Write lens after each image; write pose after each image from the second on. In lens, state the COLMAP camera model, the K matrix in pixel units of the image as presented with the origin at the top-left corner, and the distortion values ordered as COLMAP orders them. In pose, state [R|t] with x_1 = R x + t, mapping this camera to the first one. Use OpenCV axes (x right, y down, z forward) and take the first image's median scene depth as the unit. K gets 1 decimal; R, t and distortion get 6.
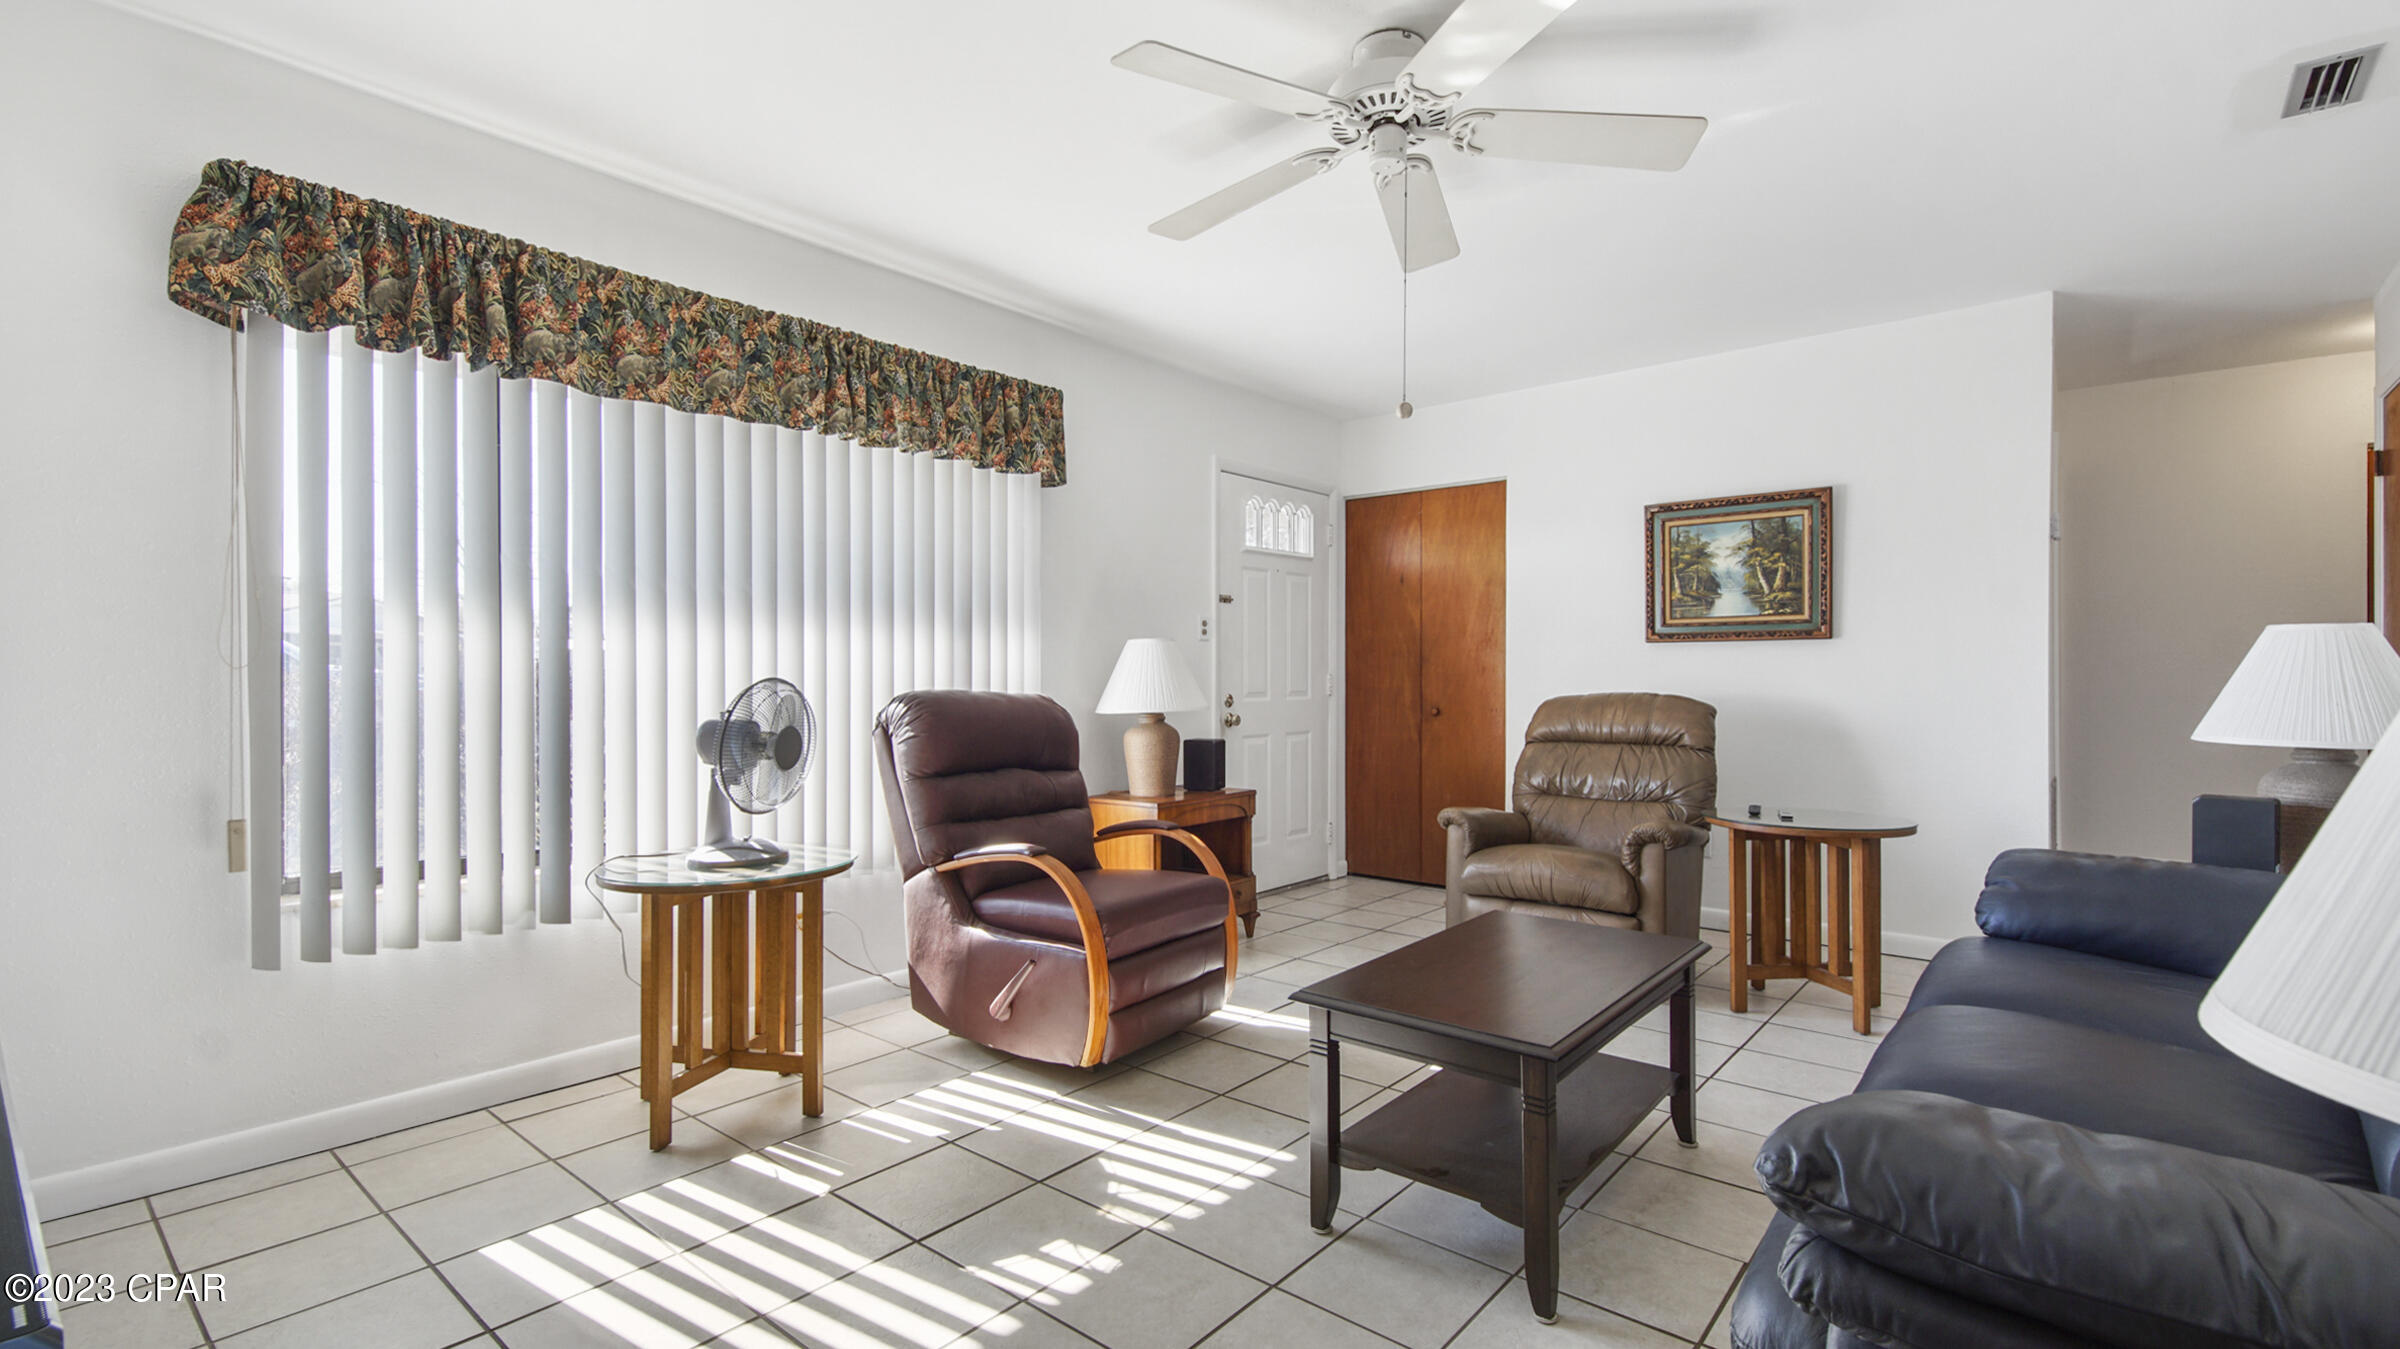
lens RADIAL K [[1057.7, 0, 1200.0], [0, 1057.7, 674.5], [0, 0, 1]] dist [0.027346, -0.000347]
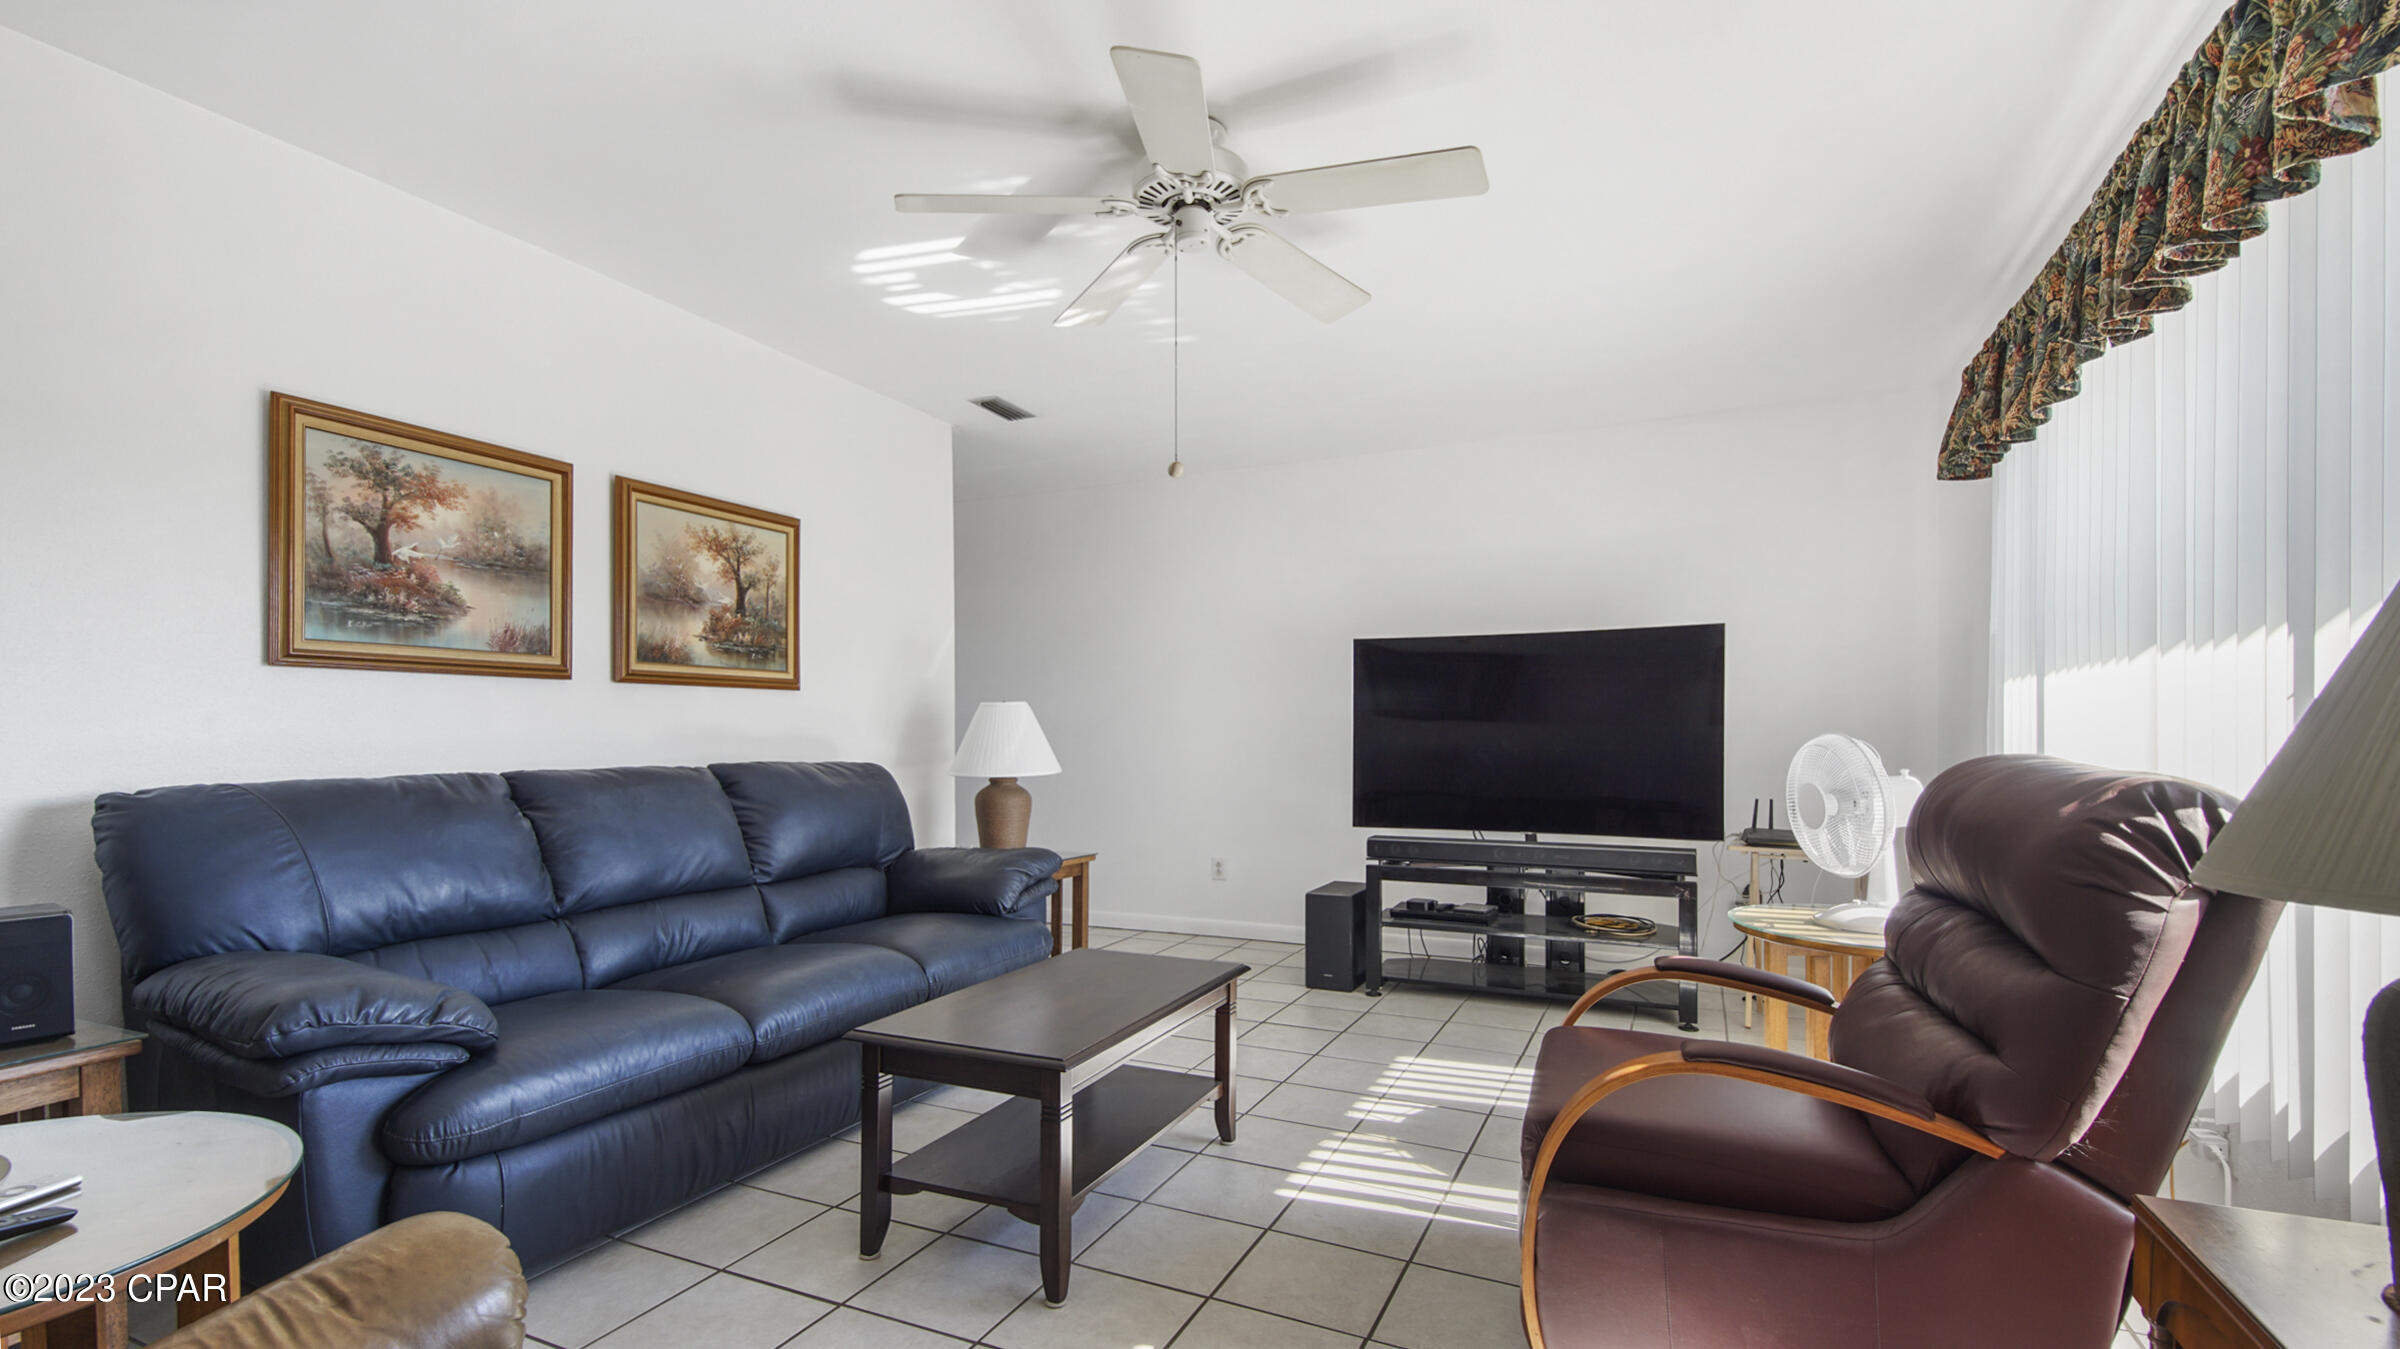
lens RADIAL K [[1079.1, 0, 1211.4], [0, 1079.1, 733.4], [0, 0, 1]] dist [0.039802, -0.000181]
pose [[-0.962657, 0.006593, -0.270644, 0.406799], [0.008392, 0.999950, -0.005491, 0.004551], [0.270595, -0.007557, -0.962664, 1.873355]]
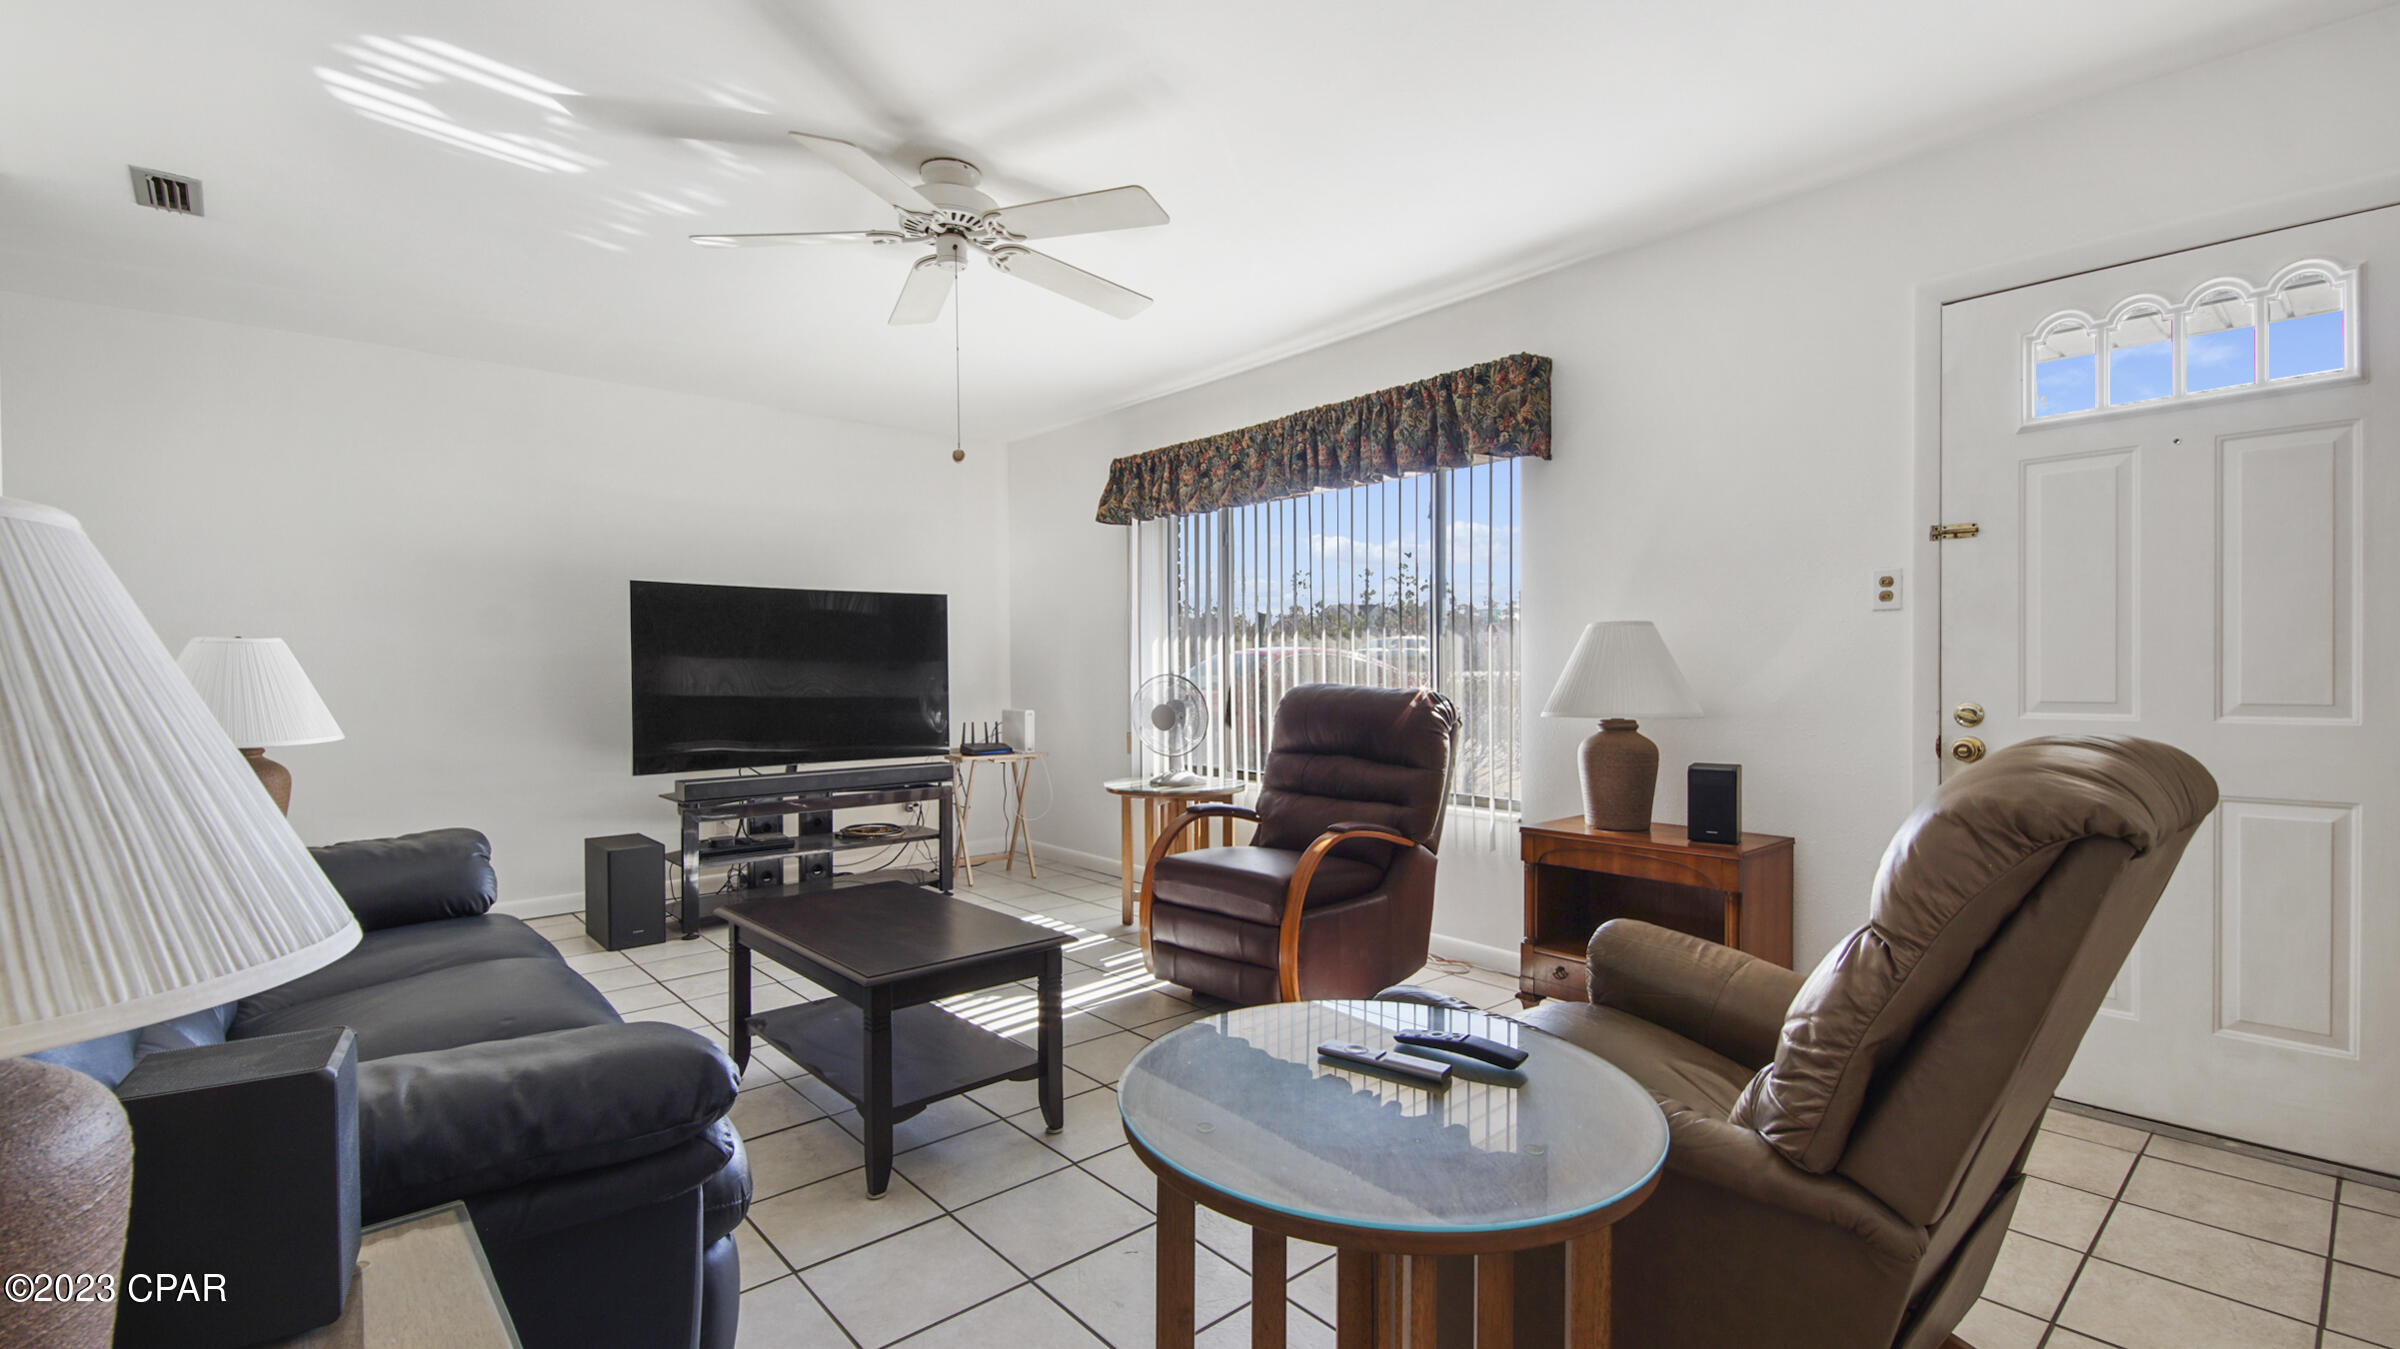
lens RADIAL K [[1057.7, 0, 1200.0], [0, 1057.7, 674.5], [0, 0, 1]] dist [0.027346, -0.000347]
pose [[-0.153099, 0.012883, -0.988127, 1.258168], [0.014763, 0.999833, 0.010749, -0.015403], [0.988101, -0.012942, -0.153263, 1.354280]]
